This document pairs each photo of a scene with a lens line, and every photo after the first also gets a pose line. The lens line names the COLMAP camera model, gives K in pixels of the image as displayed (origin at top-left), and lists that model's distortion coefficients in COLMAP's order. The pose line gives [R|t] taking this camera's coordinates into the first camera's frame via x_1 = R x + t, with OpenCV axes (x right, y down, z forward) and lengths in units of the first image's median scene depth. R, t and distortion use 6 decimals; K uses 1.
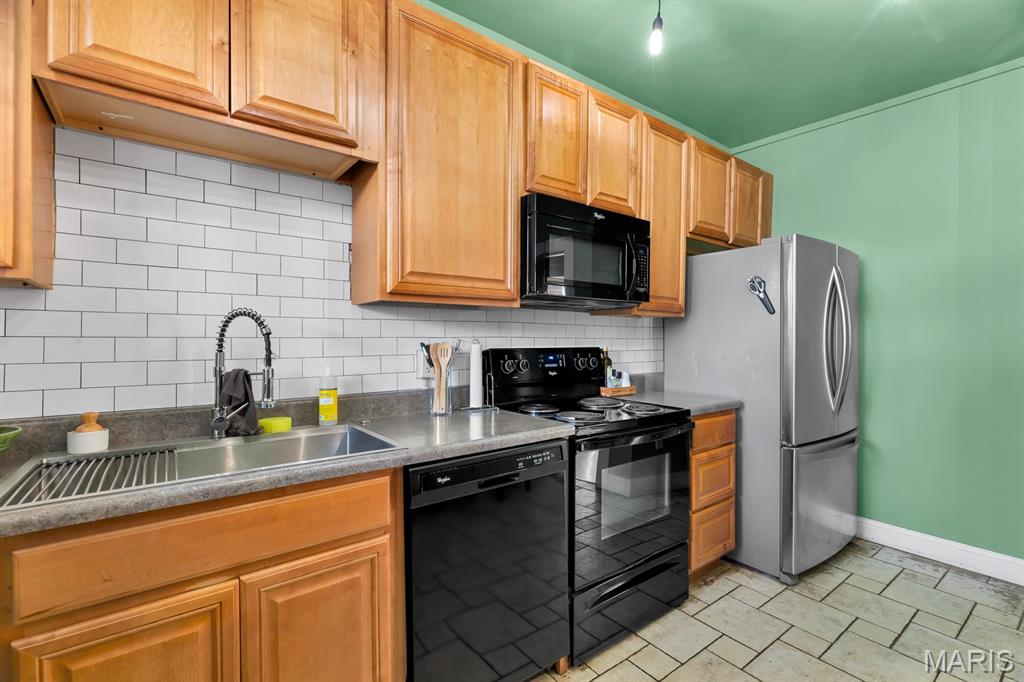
lens RADIAL K [[456.2, 0, 511.8], [0, 456.2, 338.6], [0, 0, 1]] dist [0.003605, 0.000257]
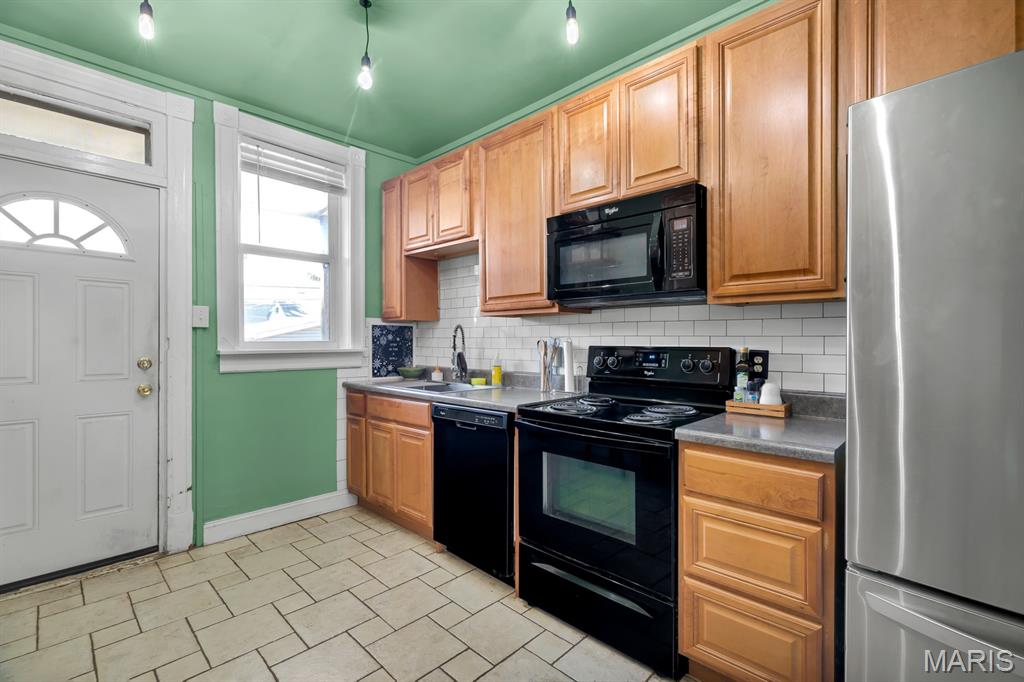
lens RADIAL K [[456.2, 0, 511.8], [0, 456.2, 342.5], [0, 0, 1]] dist [0.003605, 0.000257]
pose [[0.146218, 0.004477, -0.989242, 1.301982], [0.003876, 0.999979, 0.005098, 0.007904], [0.989245, -0.004580, 0.146197, 0.750717]]
